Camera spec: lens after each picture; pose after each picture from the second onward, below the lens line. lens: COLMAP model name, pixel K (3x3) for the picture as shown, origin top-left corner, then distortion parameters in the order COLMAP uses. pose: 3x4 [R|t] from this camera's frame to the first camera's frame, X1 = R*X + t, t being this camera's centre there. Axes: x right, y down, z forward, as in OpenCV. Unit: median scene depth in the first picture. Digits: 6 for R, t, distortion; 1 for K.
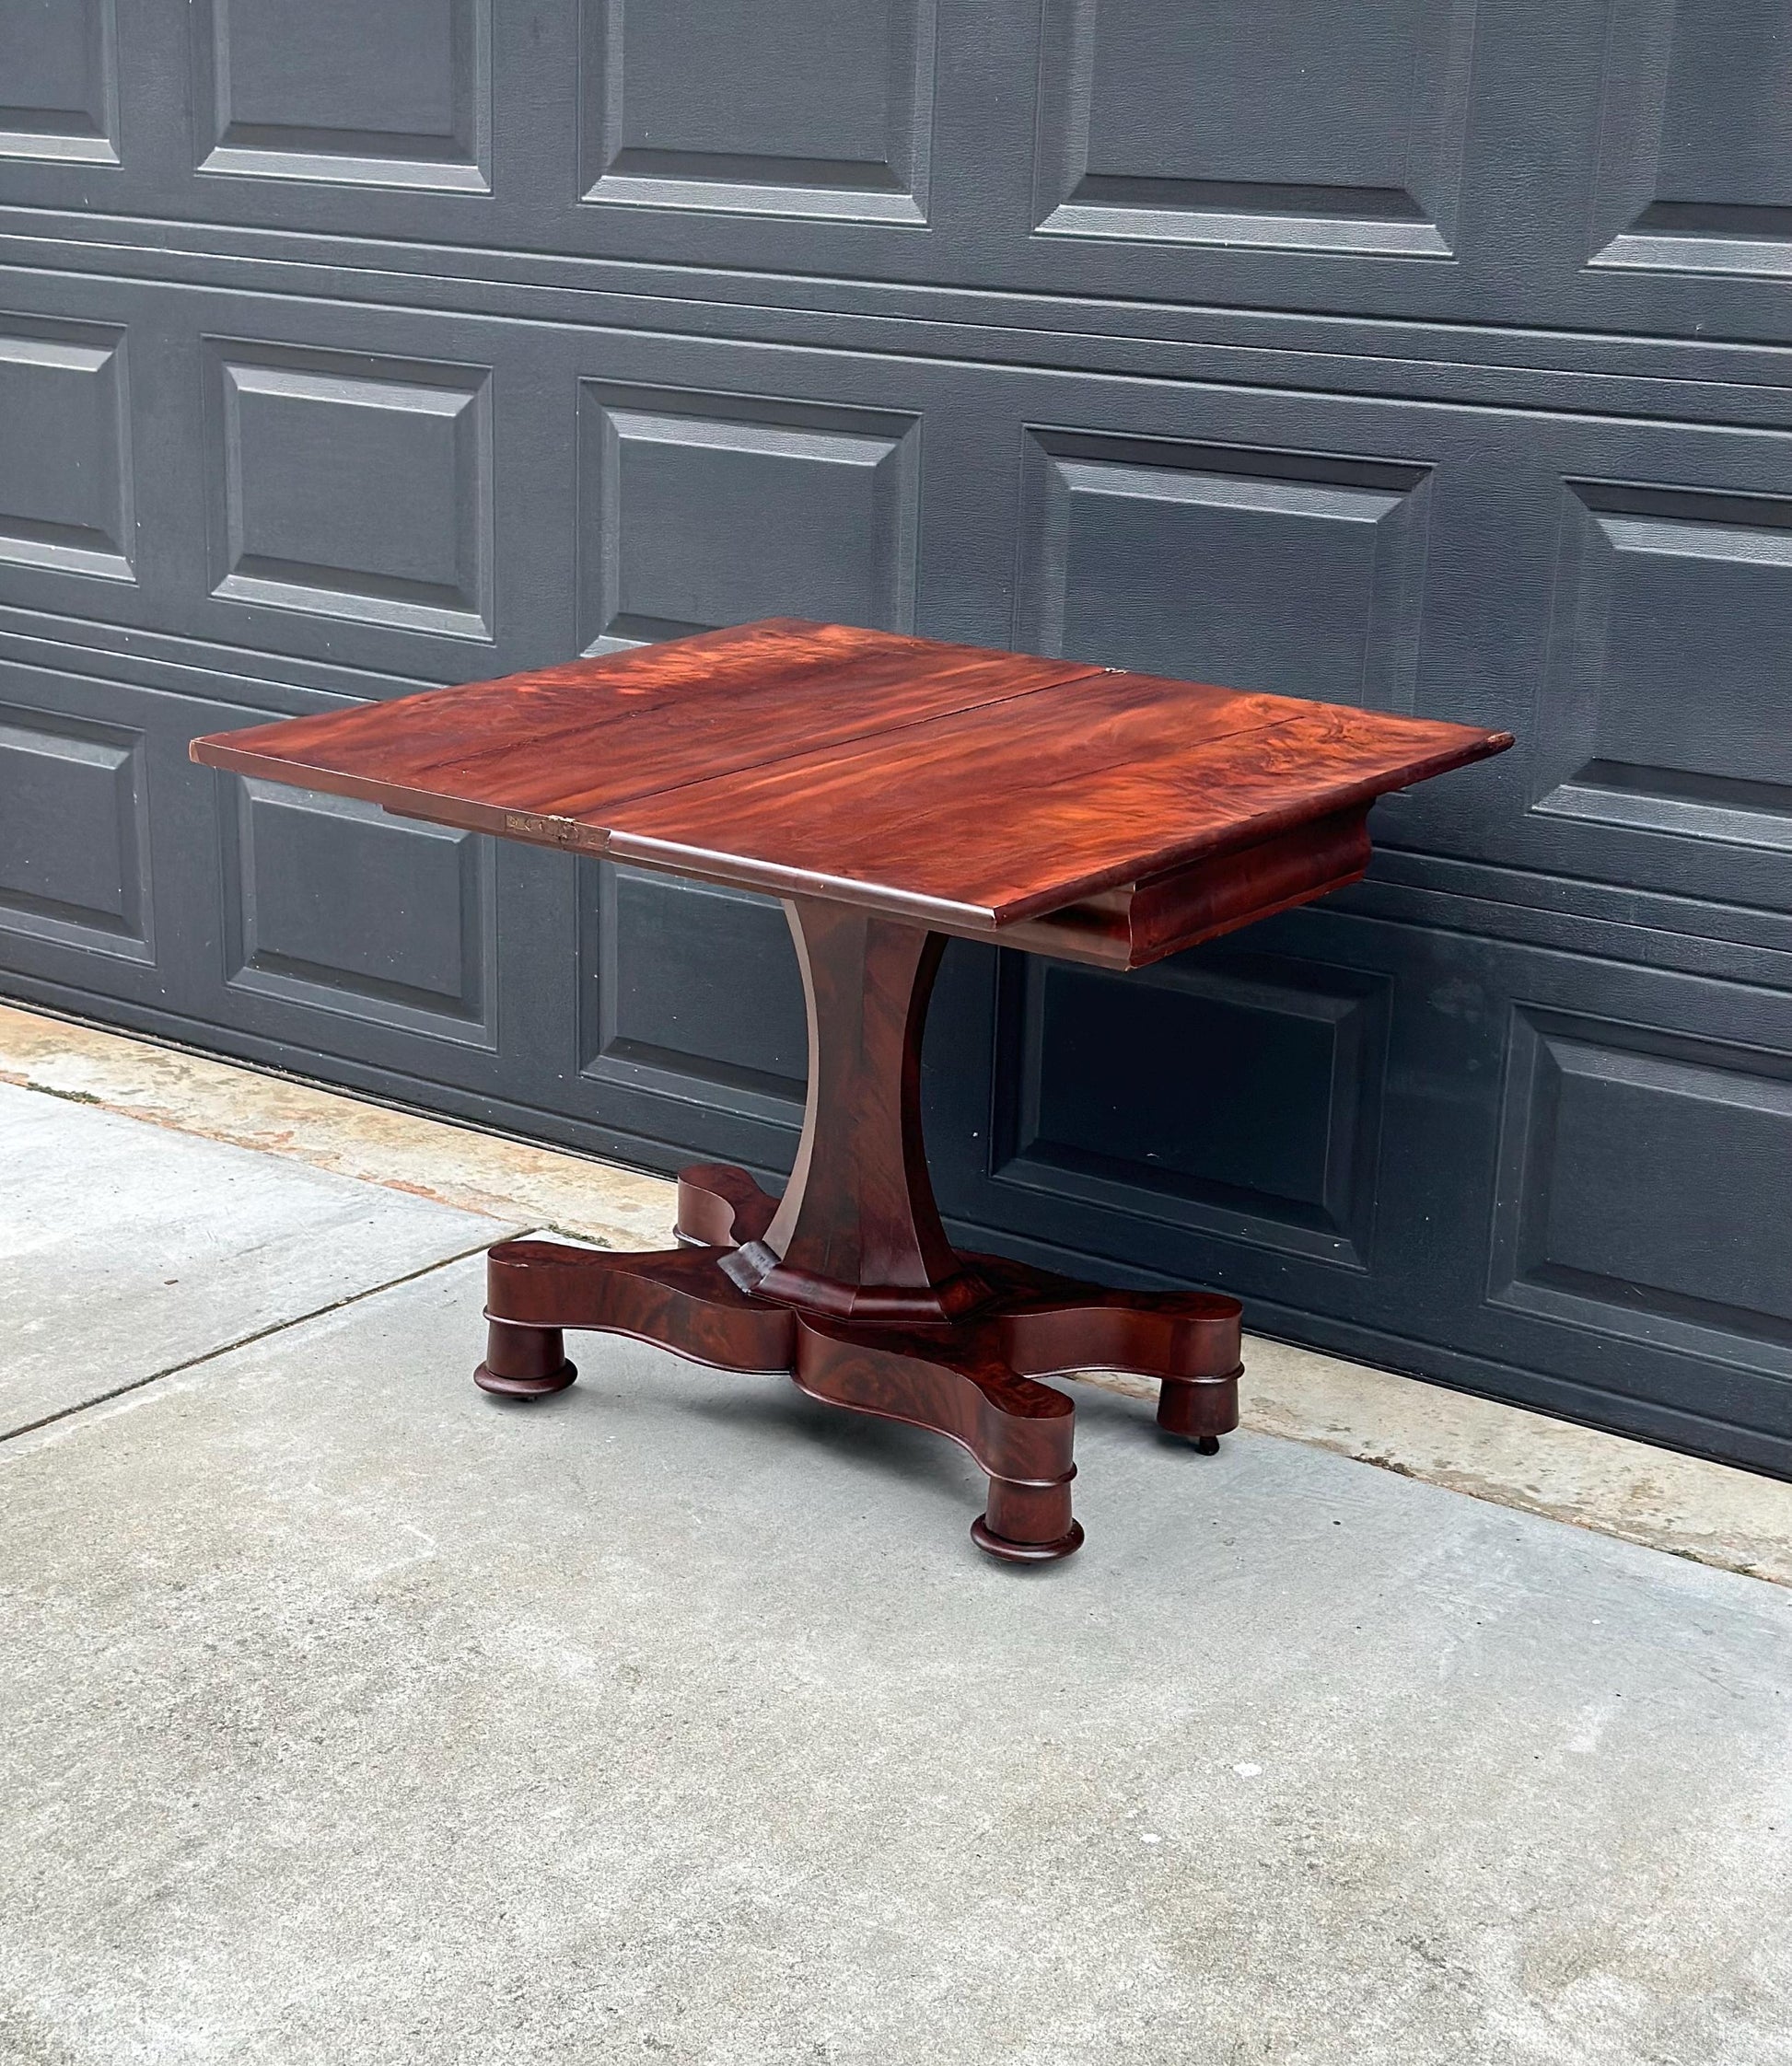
lens RADIAL K [[3439.1, 0, 861.2], [0, 3439.1, 1093.3], [0, 0, 1]] dist [0.144252, 0.000000]
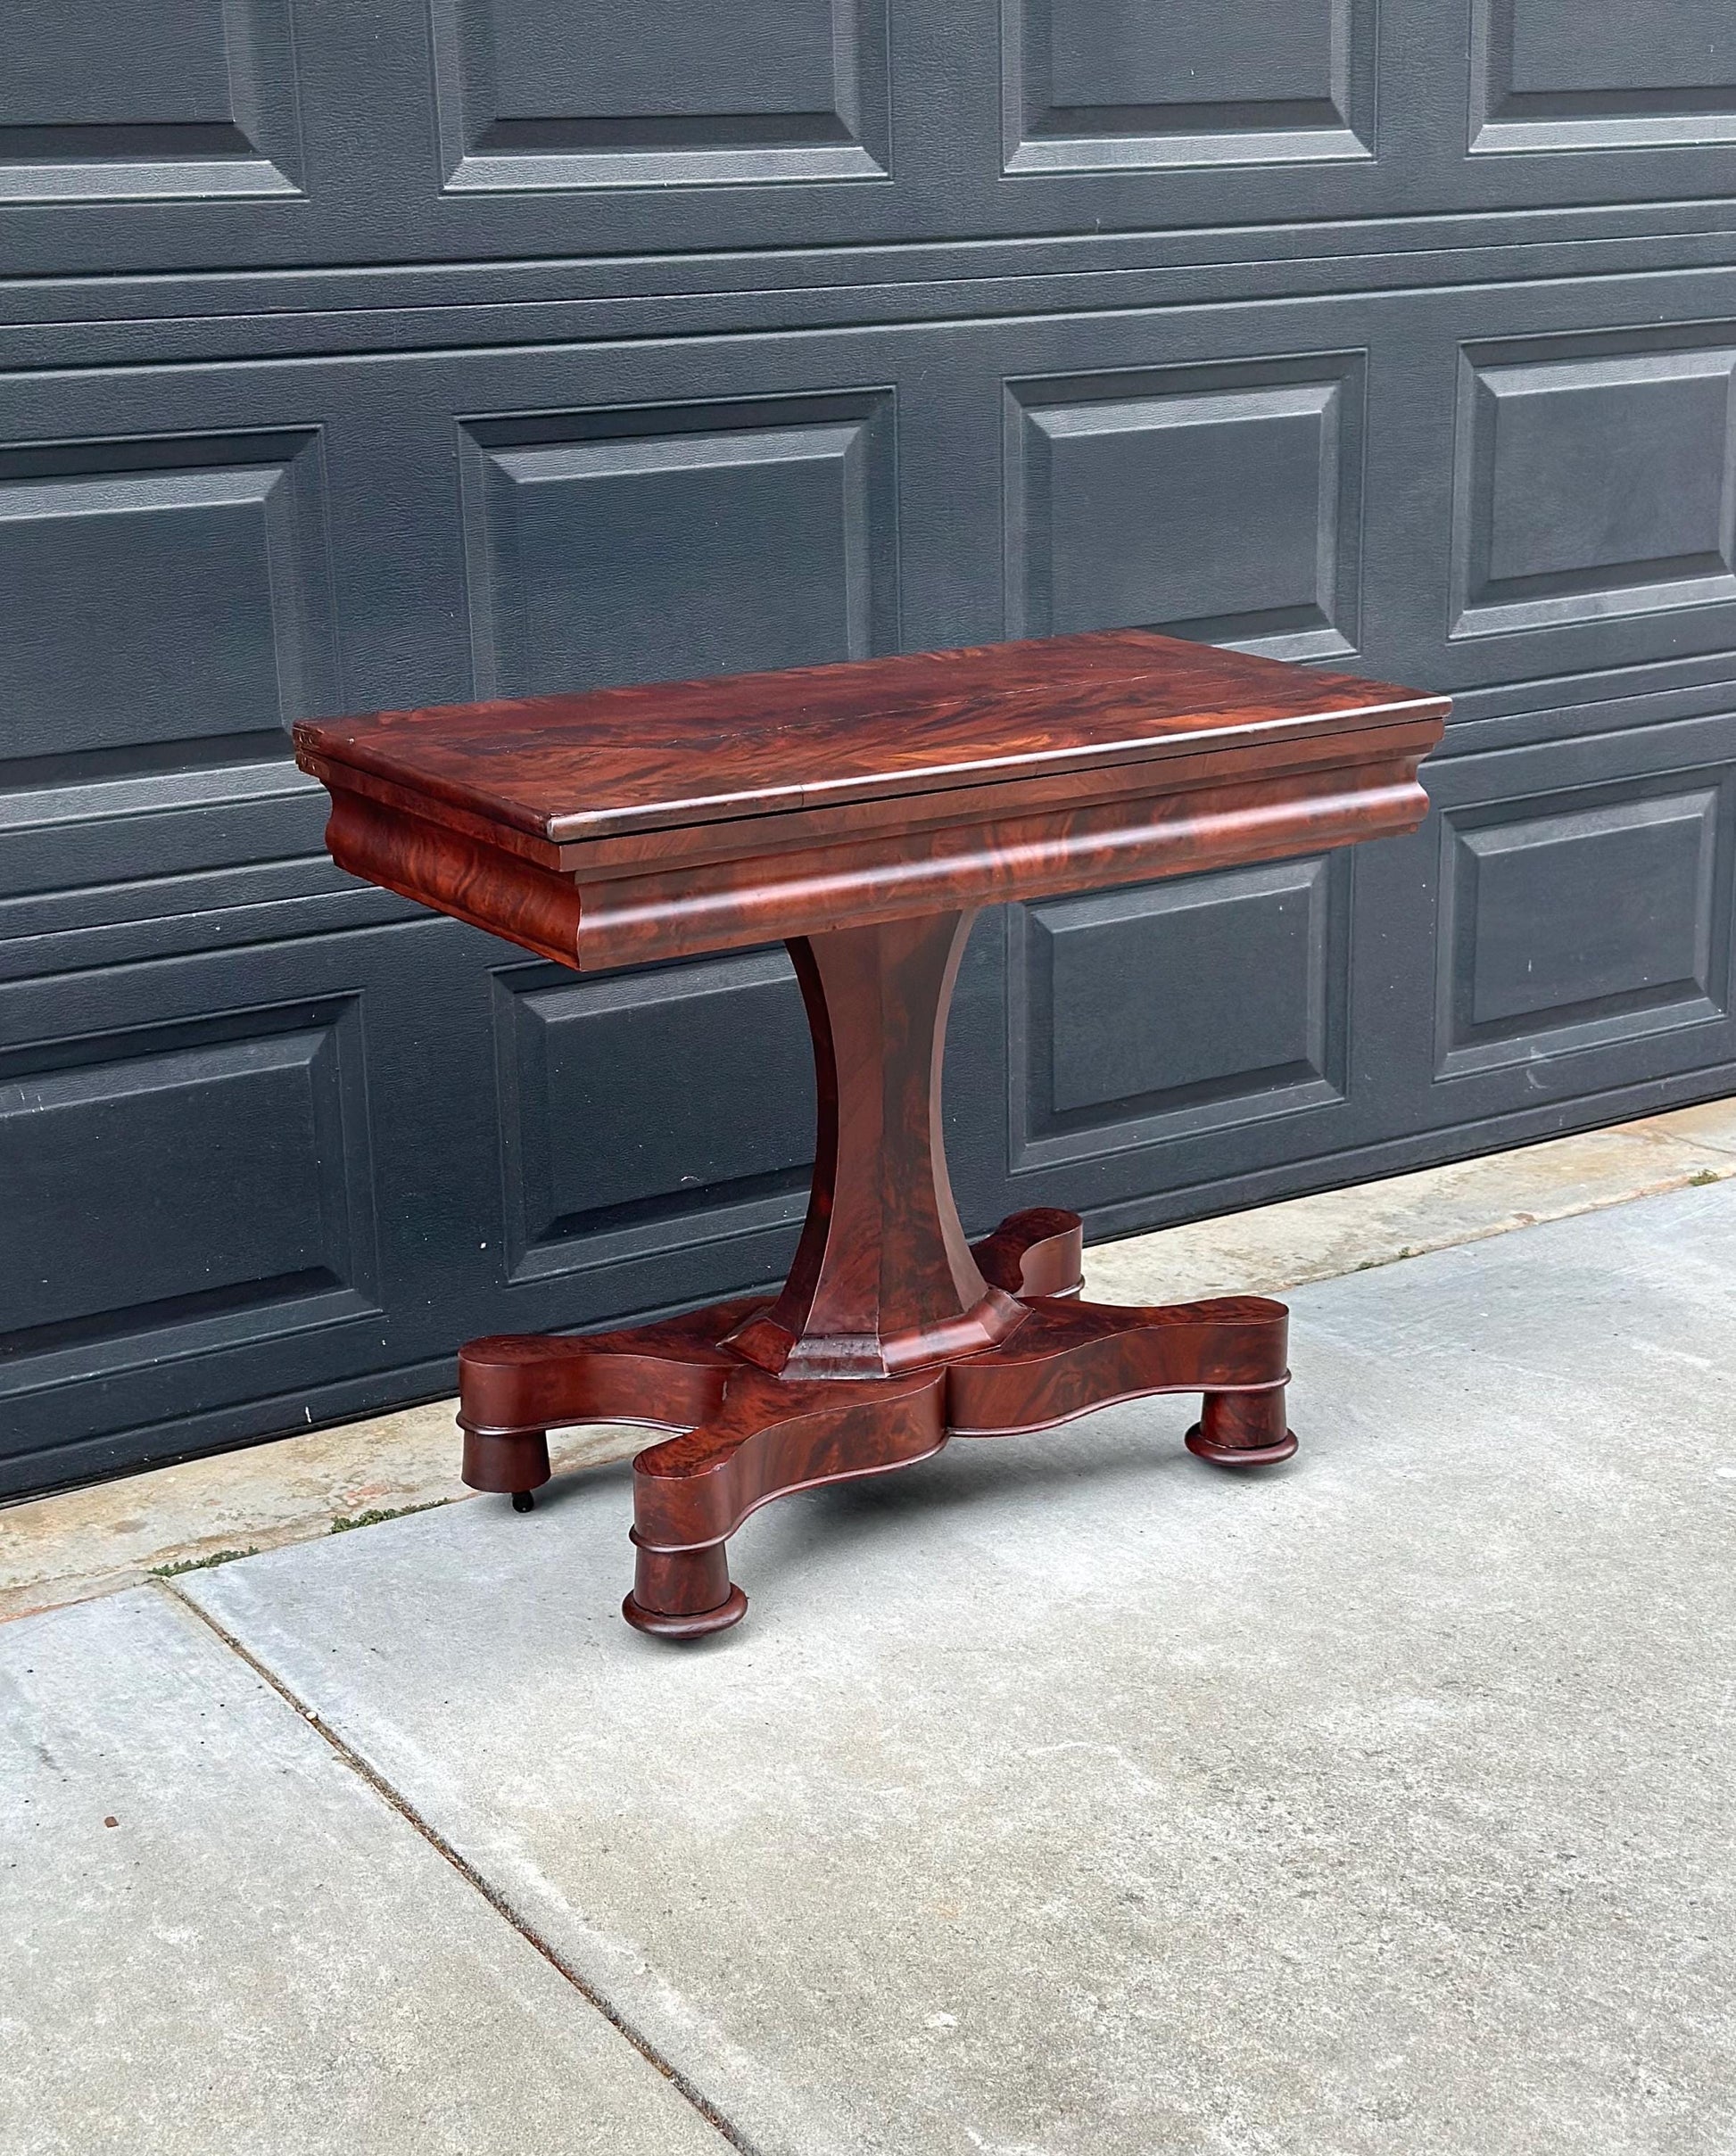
lens RADIAL K [[3406.5, 0, 862.4], [0, 3406.5, 1176.8], [0, 0, 1]] dist [0.145578, 0.000000]
pose [[0.351363, -0.315809, 0.881368, -0.770540], [0.300090, 0.929712, 0.213499, -0.178716], [-0.886843, 0.189474, 0.421438, 0.614143]]
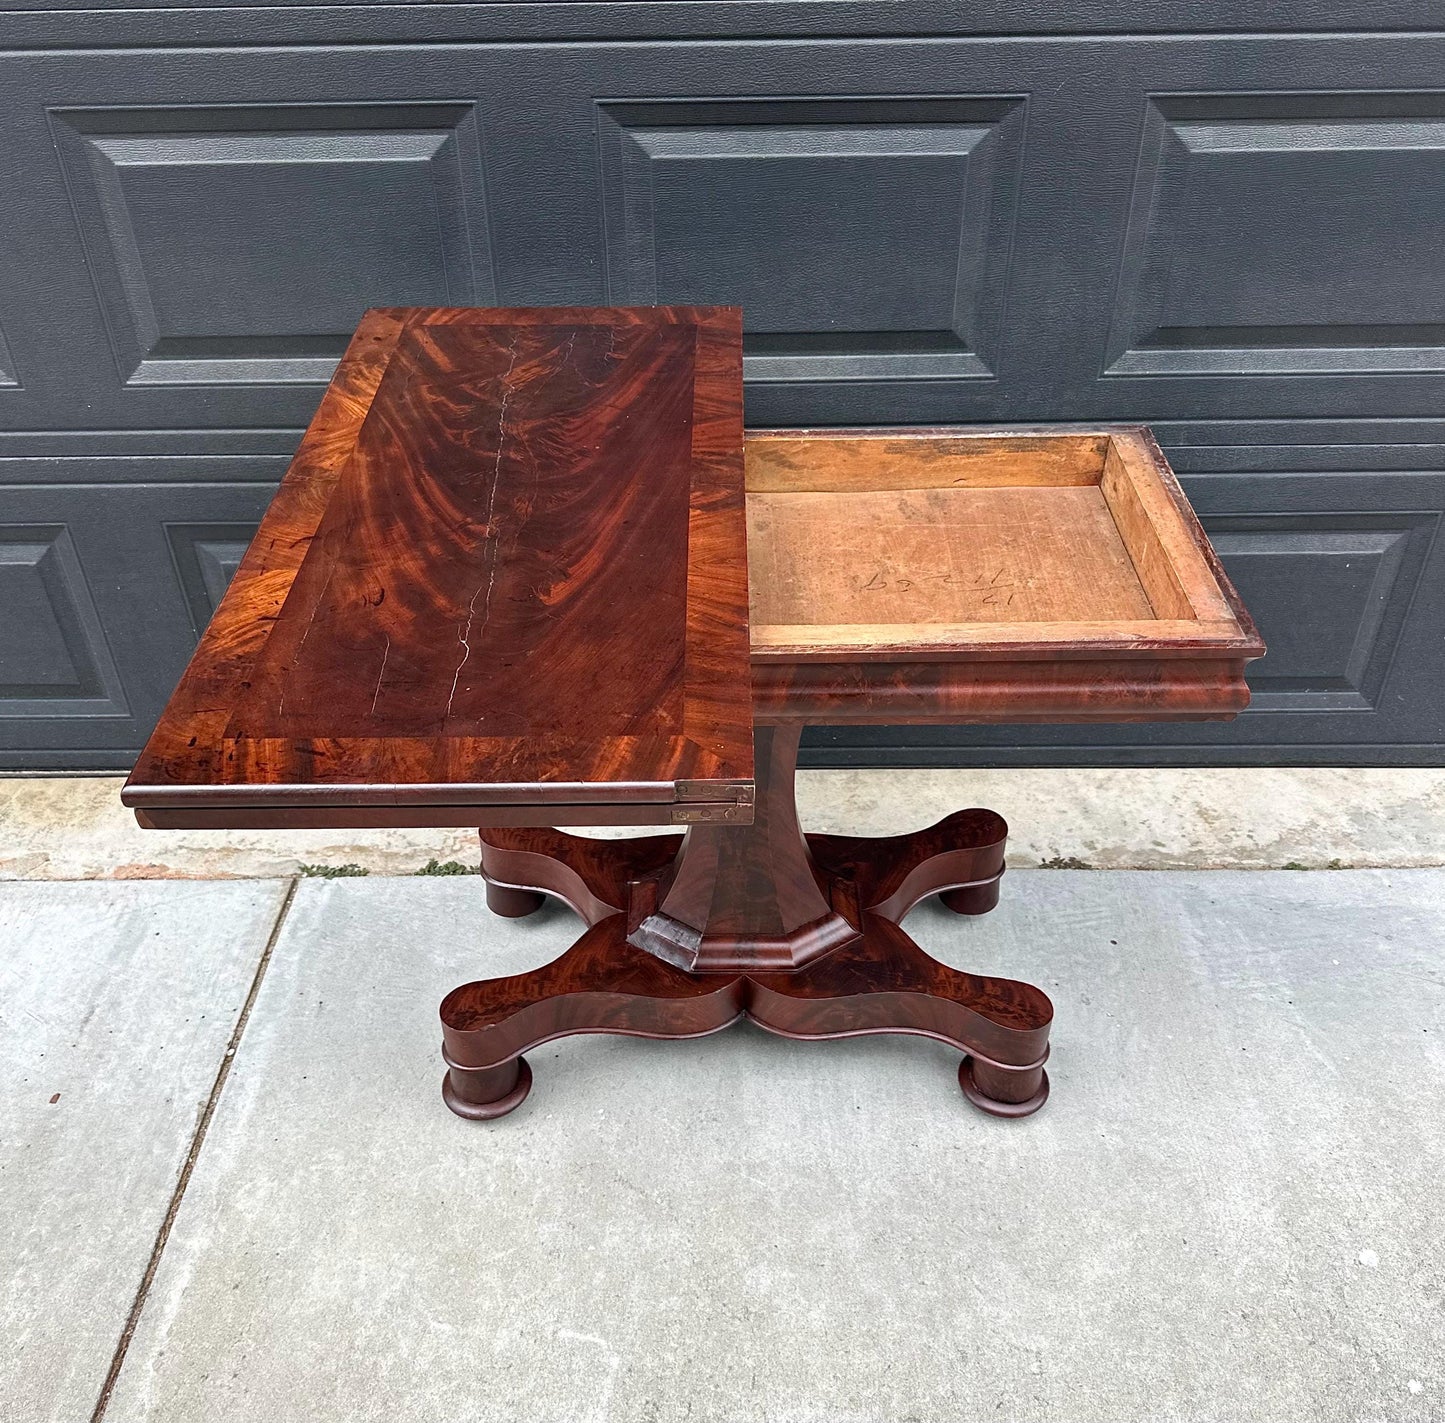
lens RADIAL K [[1419.2, 0, 715.4], [0, 1419.2, 794.5], [0, 0, 1]] dist [0.002007, 0.000000]
pose [[0.811267, -0.396241, 0.429929, -0.202743], [0.204903, 0.881376, 0.425666, -0.193069], [-0.547595, -0.257235, 0.796222, 0.610515]]
